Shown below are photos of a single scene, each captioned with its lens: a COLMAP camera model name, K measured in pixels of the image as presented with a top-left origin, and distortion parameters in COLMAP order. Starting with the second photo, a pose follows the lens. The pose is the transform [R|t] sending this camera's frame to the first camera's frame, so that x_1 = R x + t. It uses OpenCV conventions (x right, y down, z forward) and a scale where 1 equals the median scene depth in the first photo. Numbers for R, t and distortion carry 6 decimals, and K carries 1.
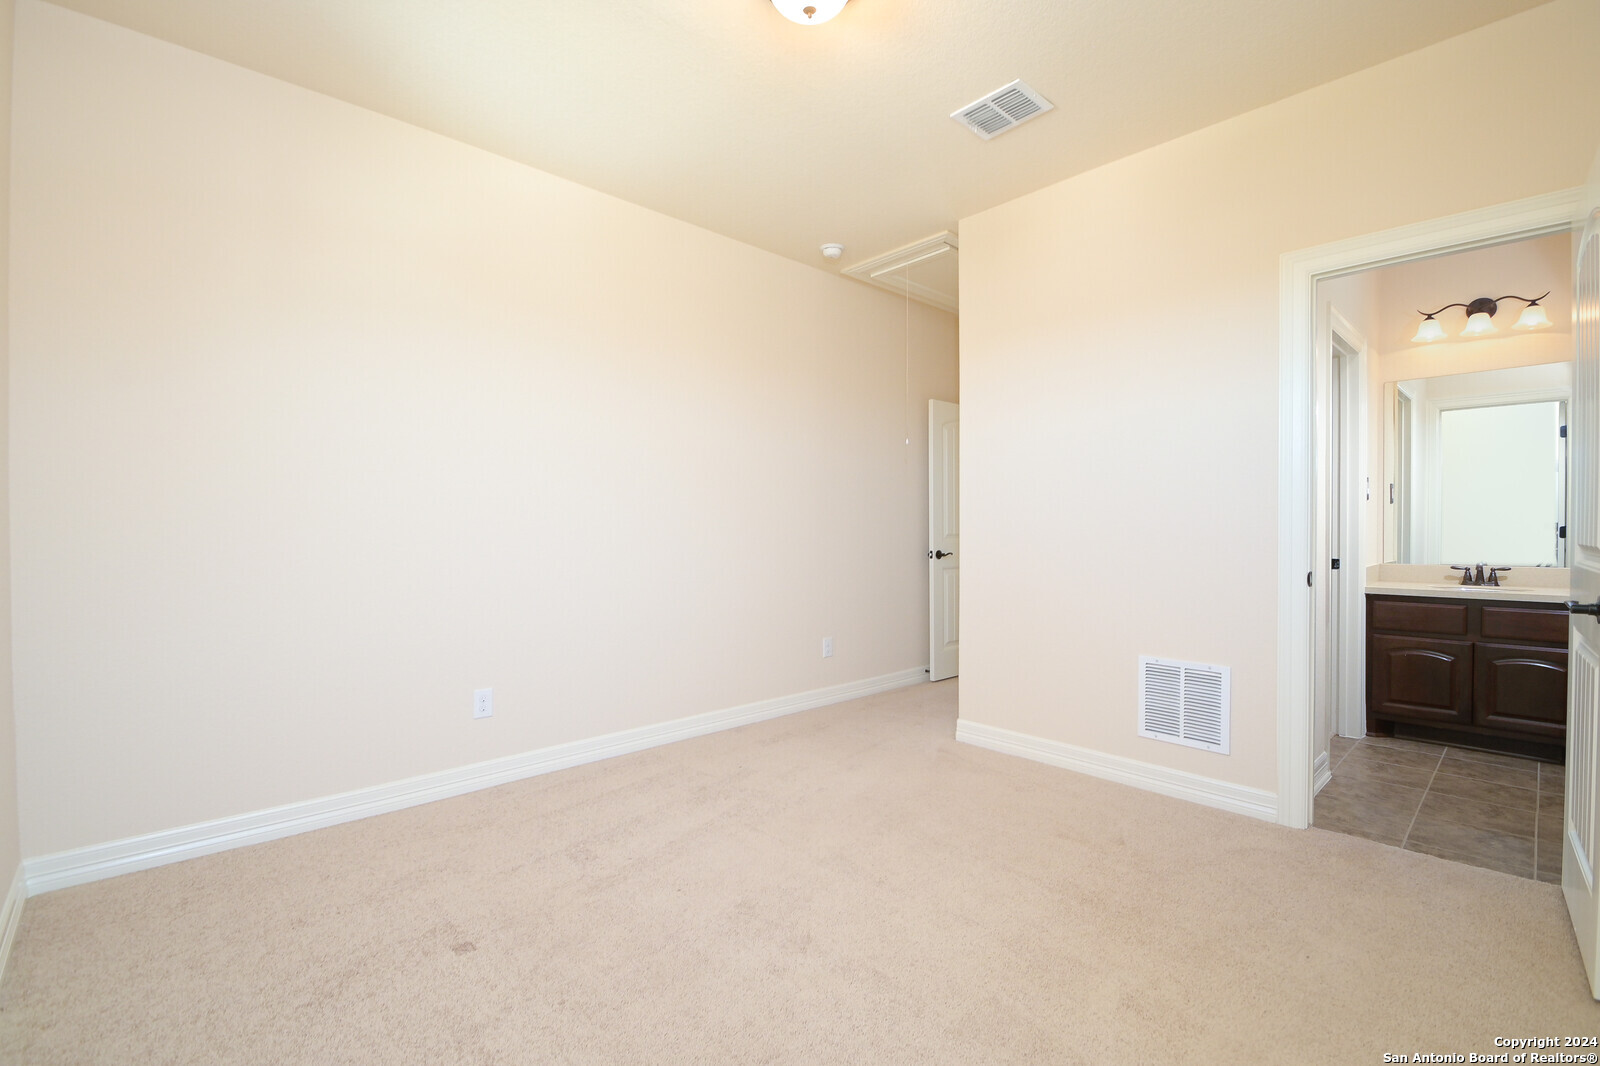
lens RADIAL K [[705.3, 0, 803.1], [0, 705.3, 530.2], [0, 0, 1]] dist [0.000787, -0.001173]
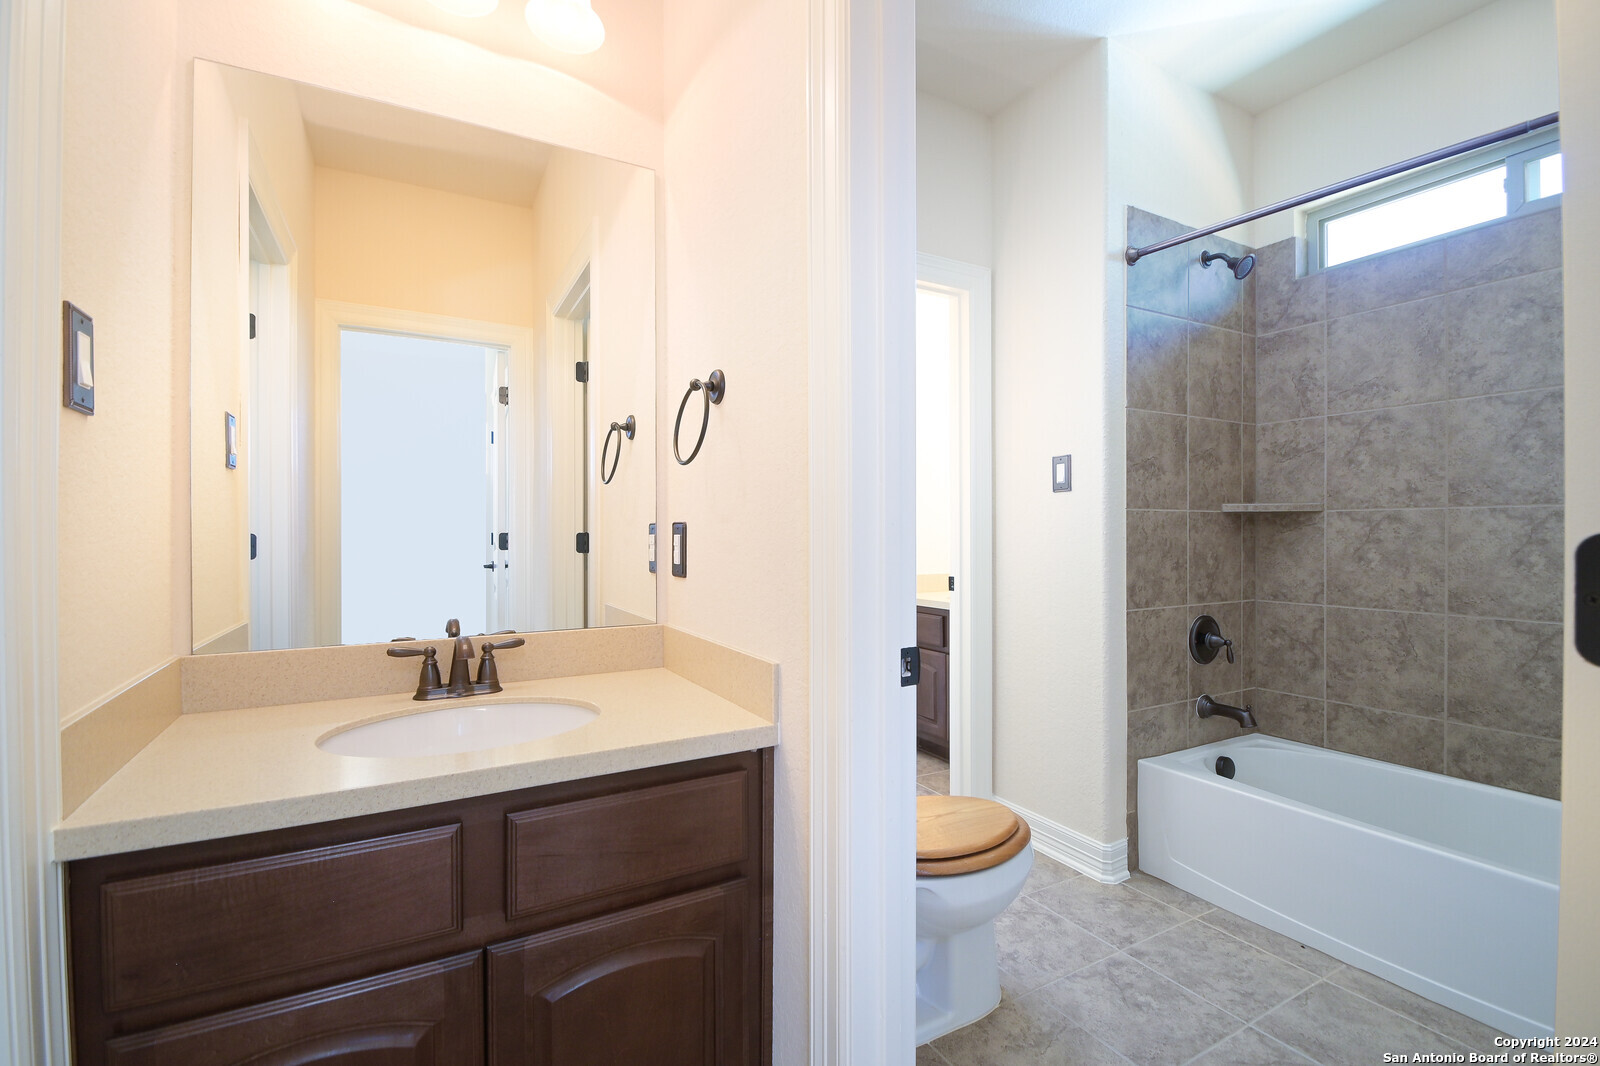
lens RADIAL K [[705.3, 0, 801.1], [0, 705.3, 534.5], [0, 0, 1]] dist [0.000787, -0.001173]
pose [[0.244637, -0.003907, 0.969607, 0.661425], [0.010719, 0.999942, 0.001324, -0.003232], [-0.969555, 0.010069, 0.244665, 0.751488]]
